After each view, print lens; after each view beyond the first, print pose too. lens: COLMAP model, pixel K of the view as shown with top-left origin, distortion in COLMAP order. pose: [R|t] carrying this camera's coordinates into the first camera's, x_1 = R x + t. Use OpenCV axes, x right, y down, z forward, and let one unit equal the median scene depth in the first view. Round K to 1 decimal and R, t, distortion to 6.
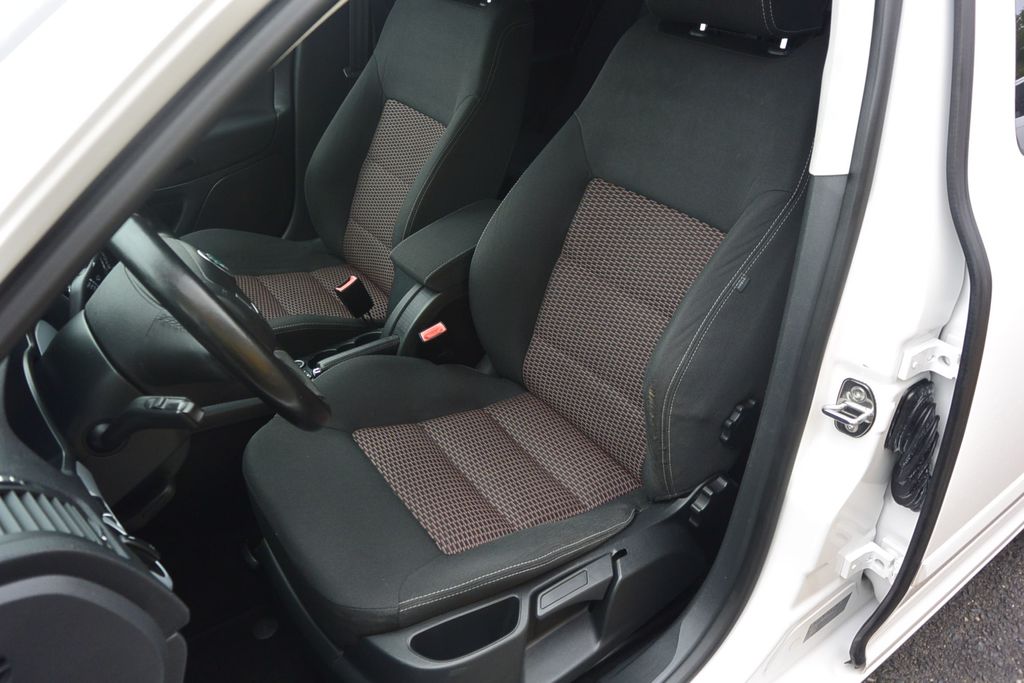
lens RADIAL K [[782.5, 0, 504.0], [0, 782.5, 340.8], [0, 0, 1]] dist [-0.011610, 0.031771]
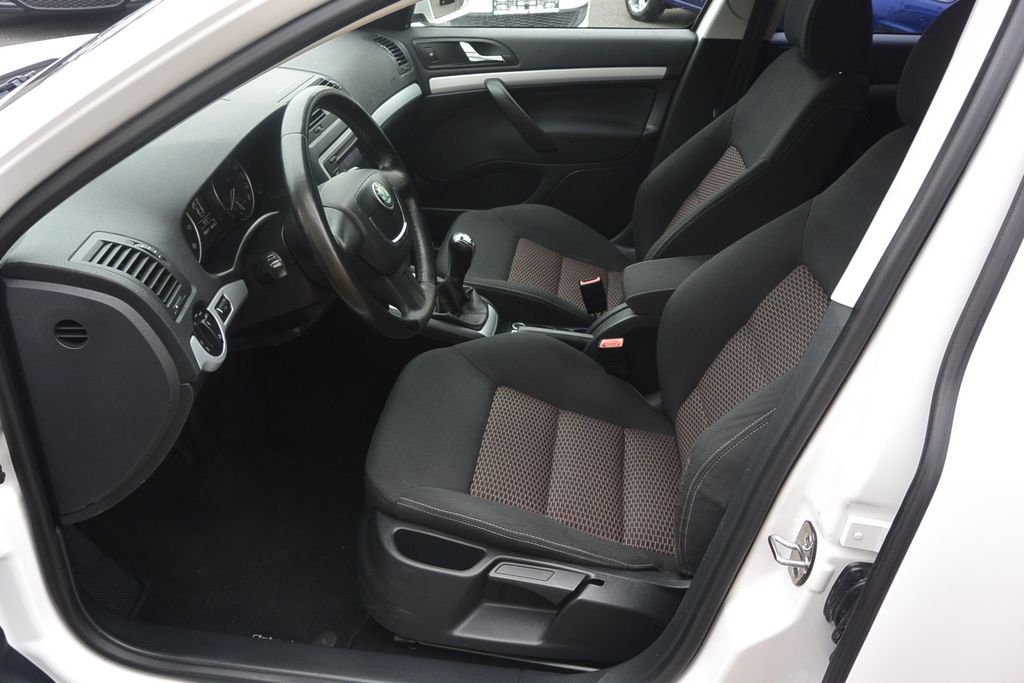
lens RADIAL K [[782.5, 0, 504.0], [0, 782.5, 340.8], [0, 0, 1]] dist [-0.011610, 0.031771]
pose [[0.746736, 0.403301, -0.528898, 0.397798], [-0.423159, 0.901572, 0.090030, -0.052234], [0.513149, 0.156579, 0.843896, -0.005417]]
